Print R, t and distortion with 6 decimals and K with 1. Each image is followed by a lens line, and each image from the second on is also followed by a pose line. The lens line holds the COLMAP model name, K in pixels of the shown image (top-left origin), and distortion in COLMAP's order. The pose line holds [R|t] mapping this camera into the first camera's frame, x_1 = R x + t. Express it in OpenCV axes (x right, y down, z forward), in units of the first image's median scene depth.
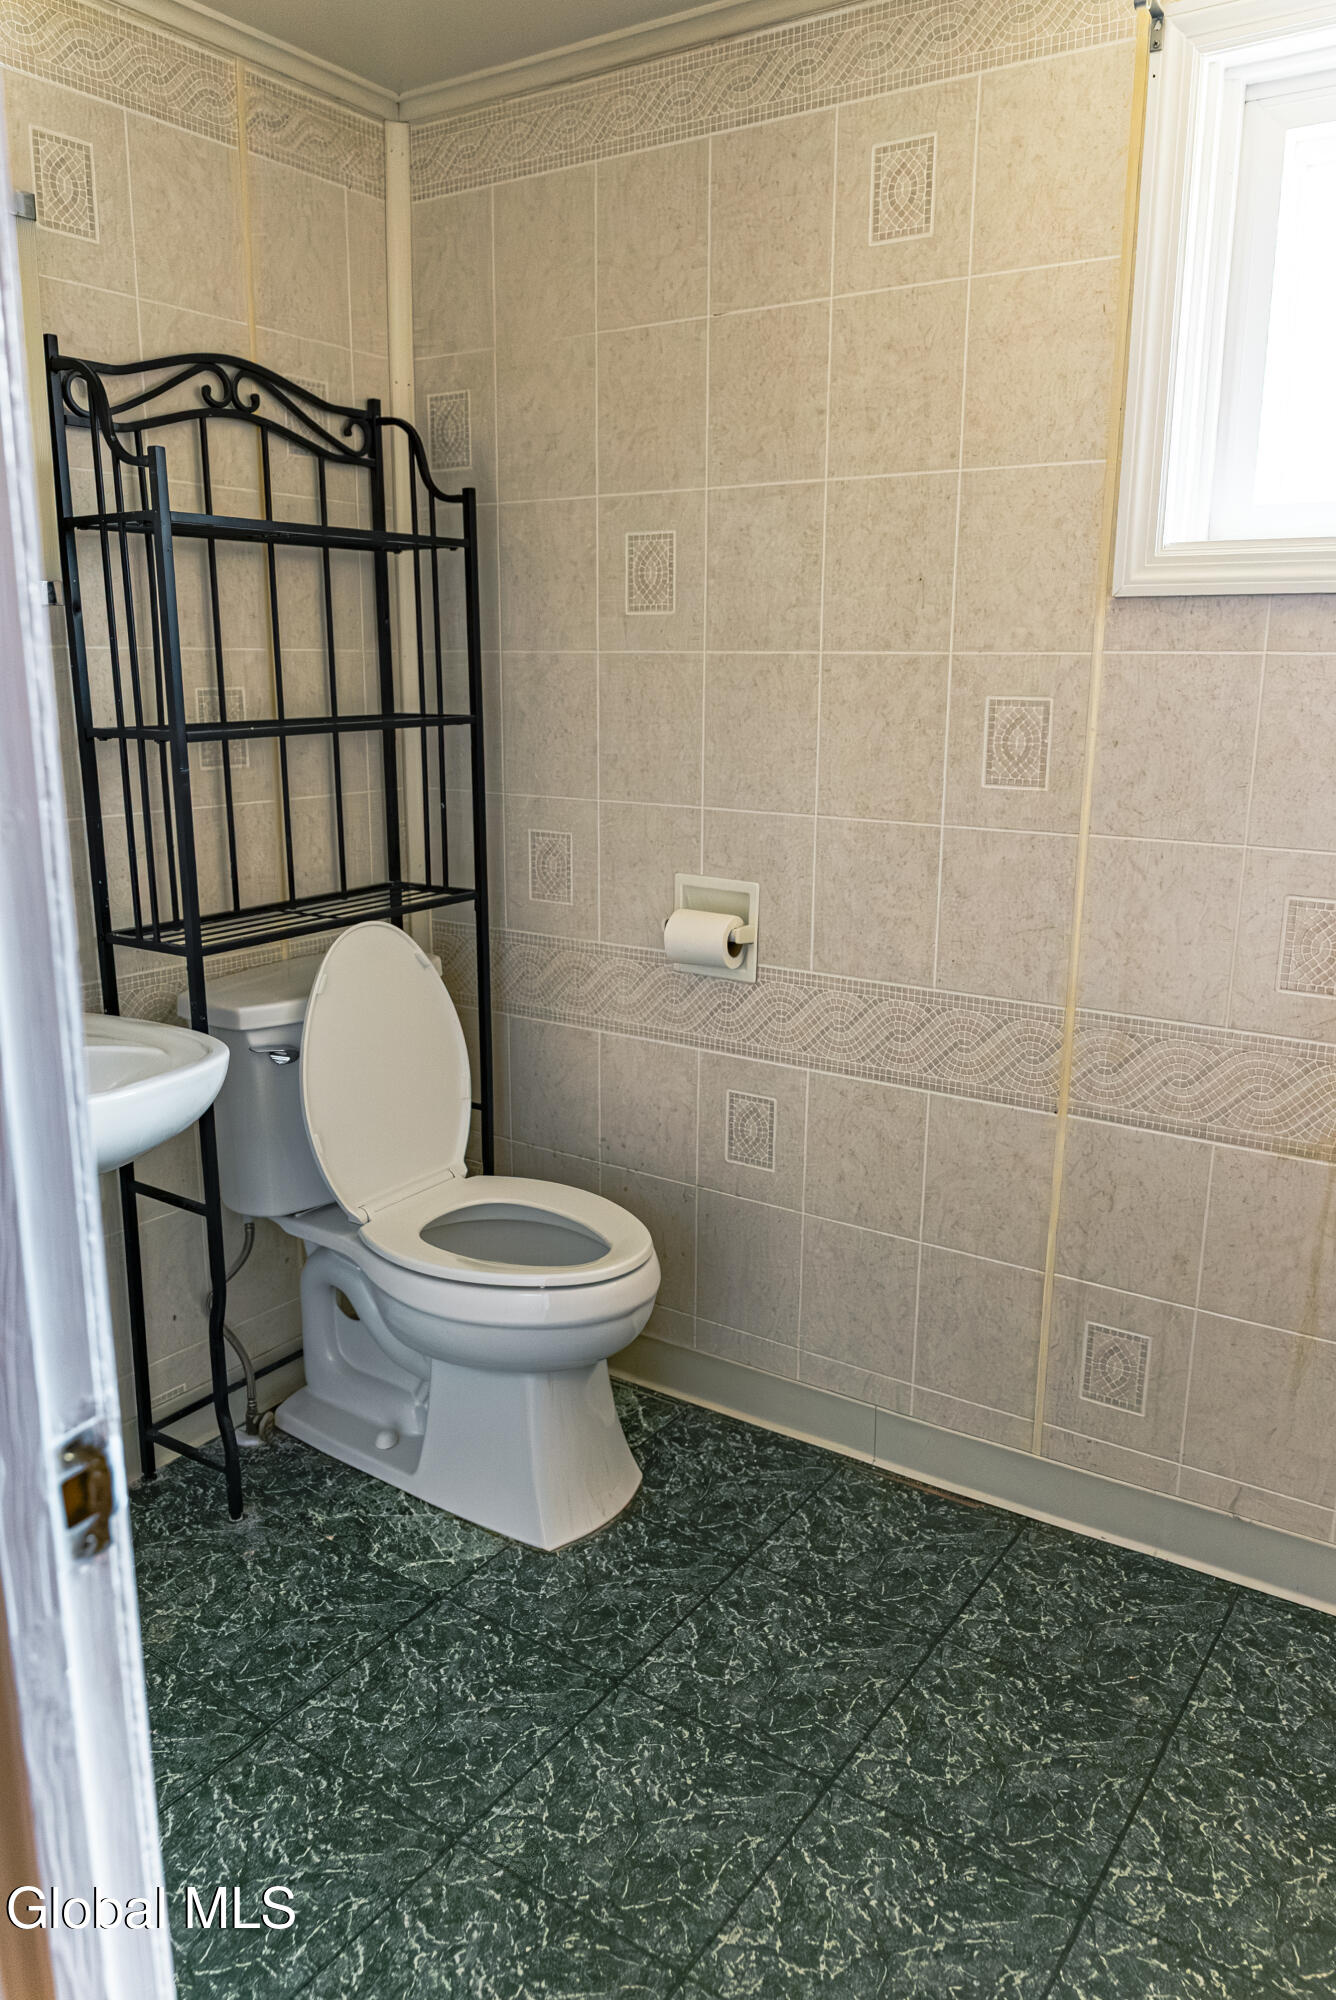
lens RADIAL K [[1404.1, 0, 668.0], [0, 1404.1, 1000.0], [0, 0, 1]] dist [-0.004769, -0.022559]
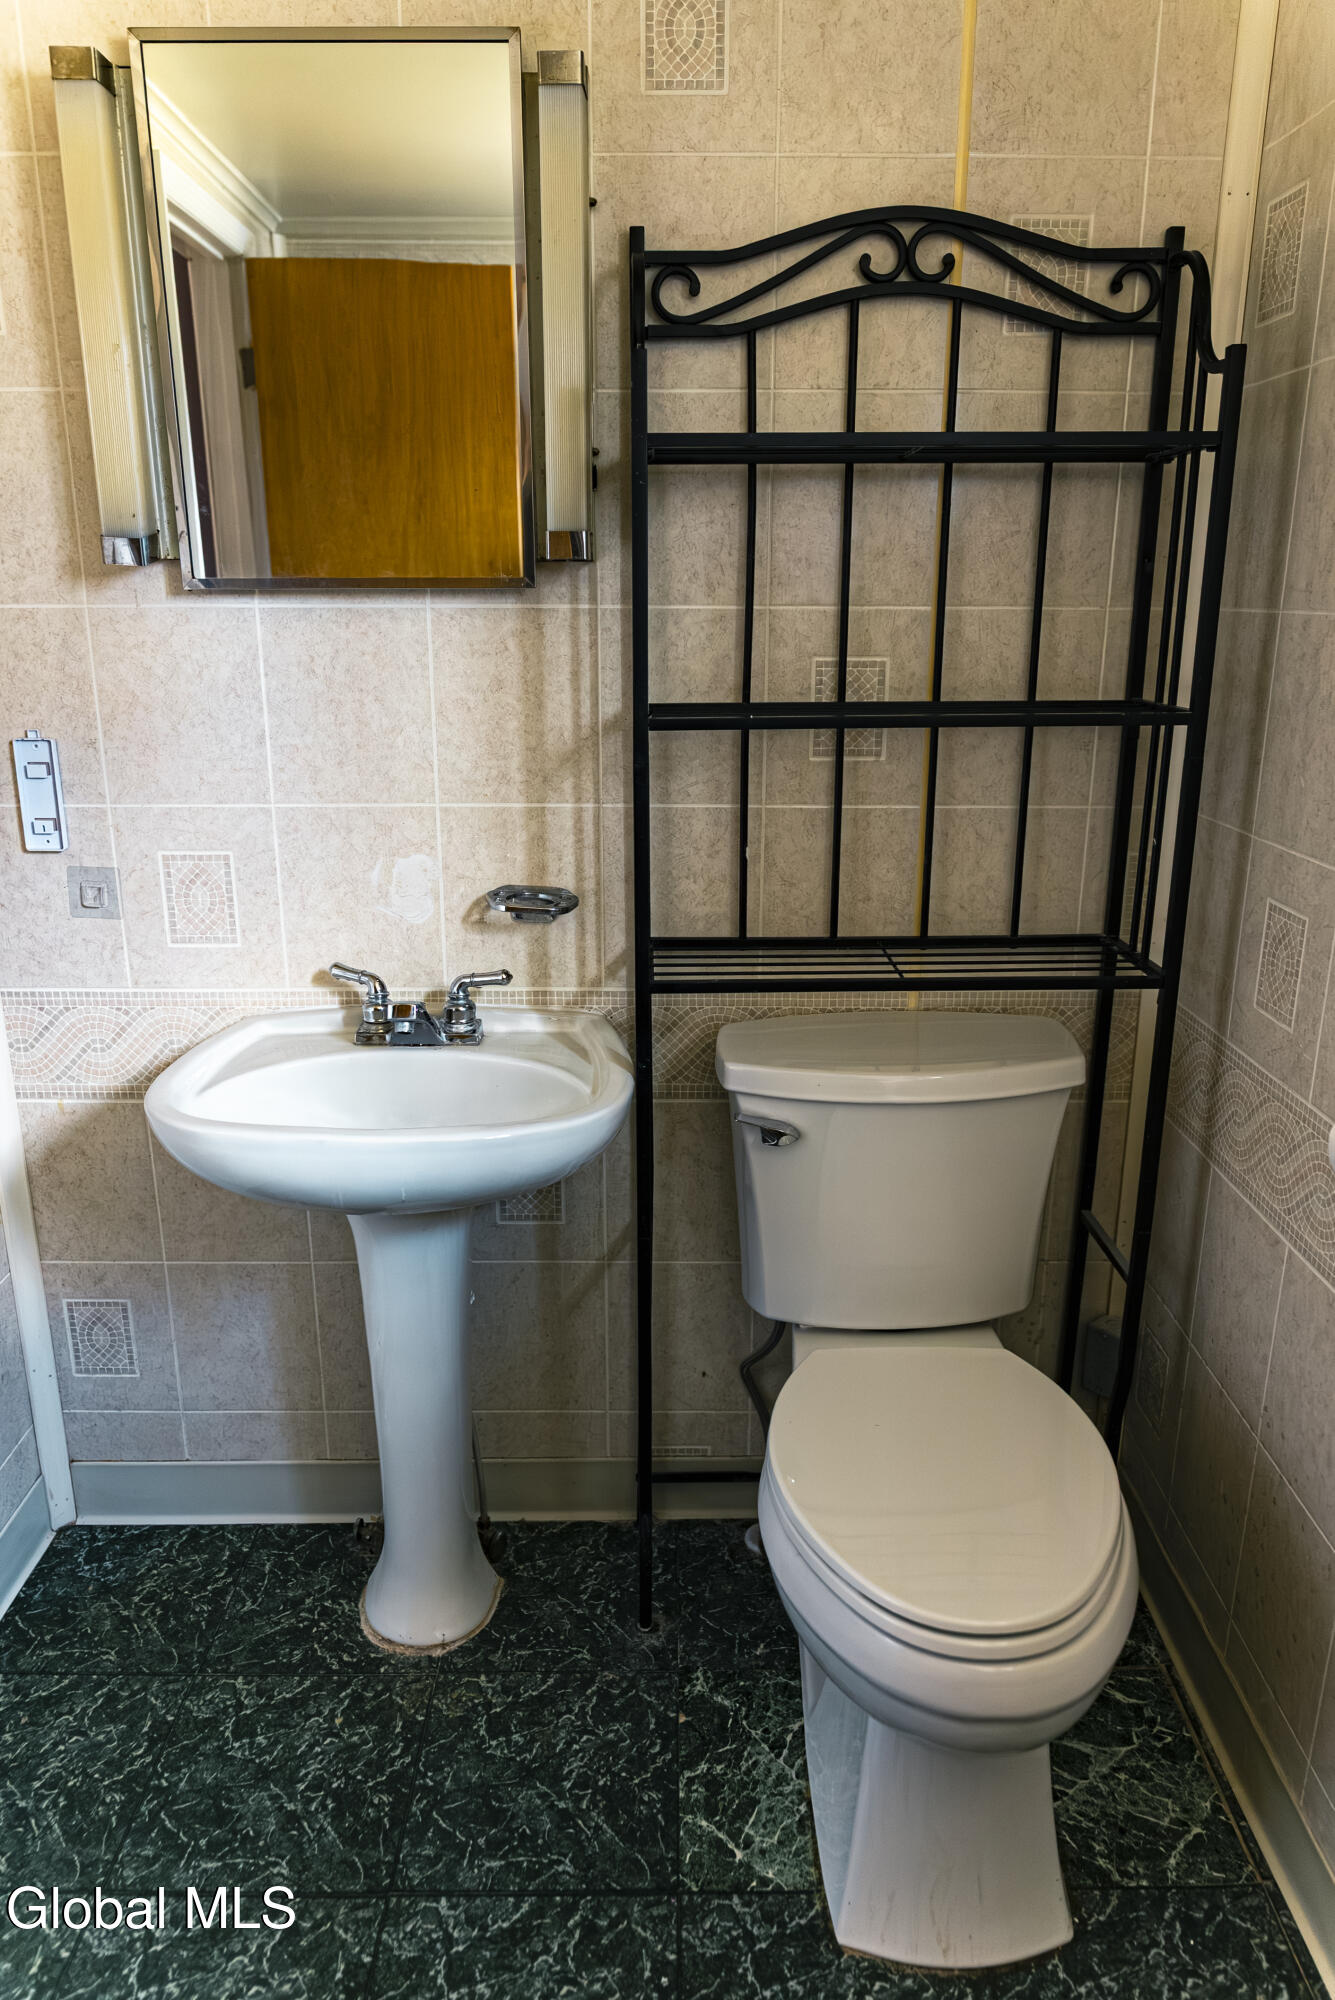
lens RADIAL K [[1344.1, 0, 676.0], [0, 1344.1, 1003.6], [0, 0, 1]] dist [-0.009893, -0.011294]
pose [[0.571489, 0.234972, -0.786250, 0.262511], [-0.191520, 0.969860, 0.150638, -0.131094], [0.797948, 0.064495, 0.599266, 0.490350]]
